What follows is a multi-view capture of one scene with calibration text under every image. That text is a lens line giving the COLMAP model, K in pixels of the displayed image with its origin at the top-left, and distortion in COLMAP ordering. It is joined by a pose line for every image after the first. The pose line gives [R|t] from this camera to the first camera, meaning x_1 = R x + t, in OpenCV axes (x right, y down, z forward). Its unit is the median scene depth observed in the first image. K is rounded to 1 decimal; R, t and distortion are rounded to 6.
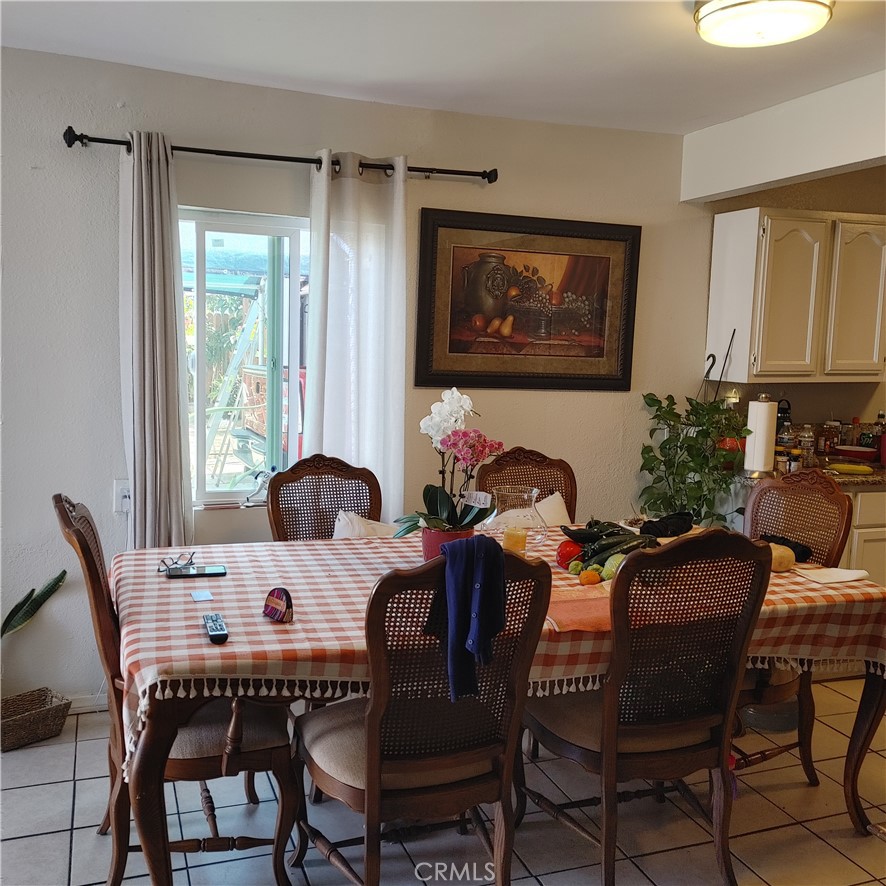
lens RADIAL K [[922.8, 0, 422.7], [0, 922.8, 434.3], [0, 0, 1]] dist [0.056318, -0.008323]
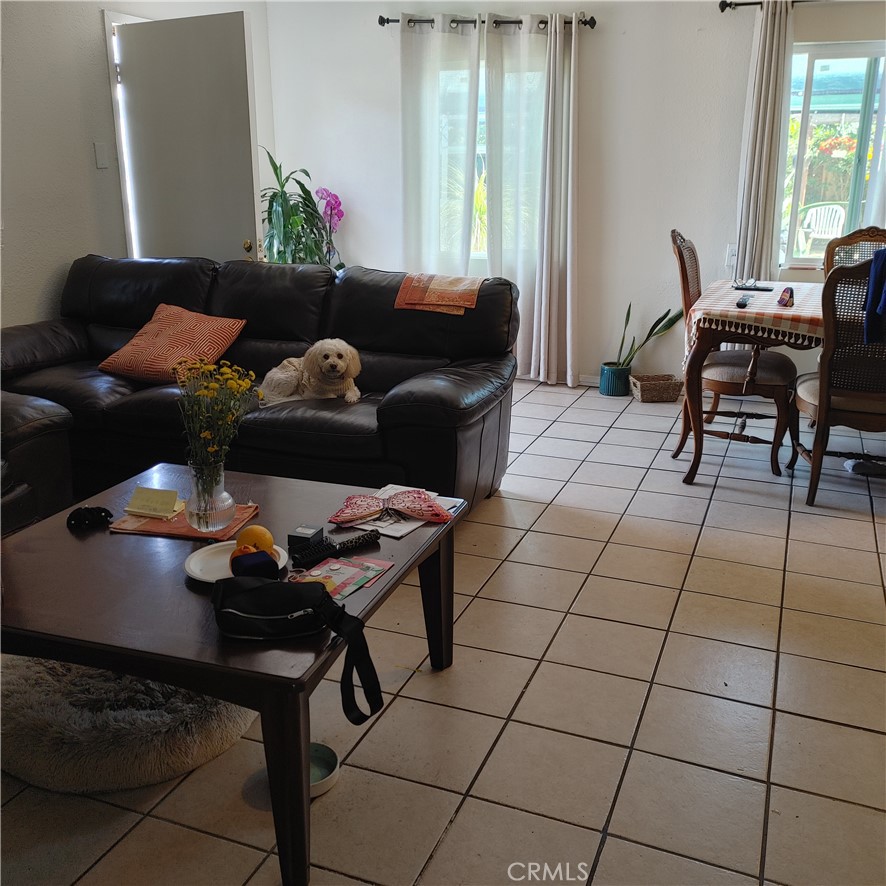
lens RADIAL K [[922.8, 0, 422.7], [0, 922.8, 434.3], [0, 0, 1]] dist [0.056318, -0.008323]
pose [[0.745793, 0.163496, -0.645804, 0.530837], [-0.057947, 0.981663, 0.181605, 0.176590], [0.663653, -0.098017, 0.741591, -0.780951]]
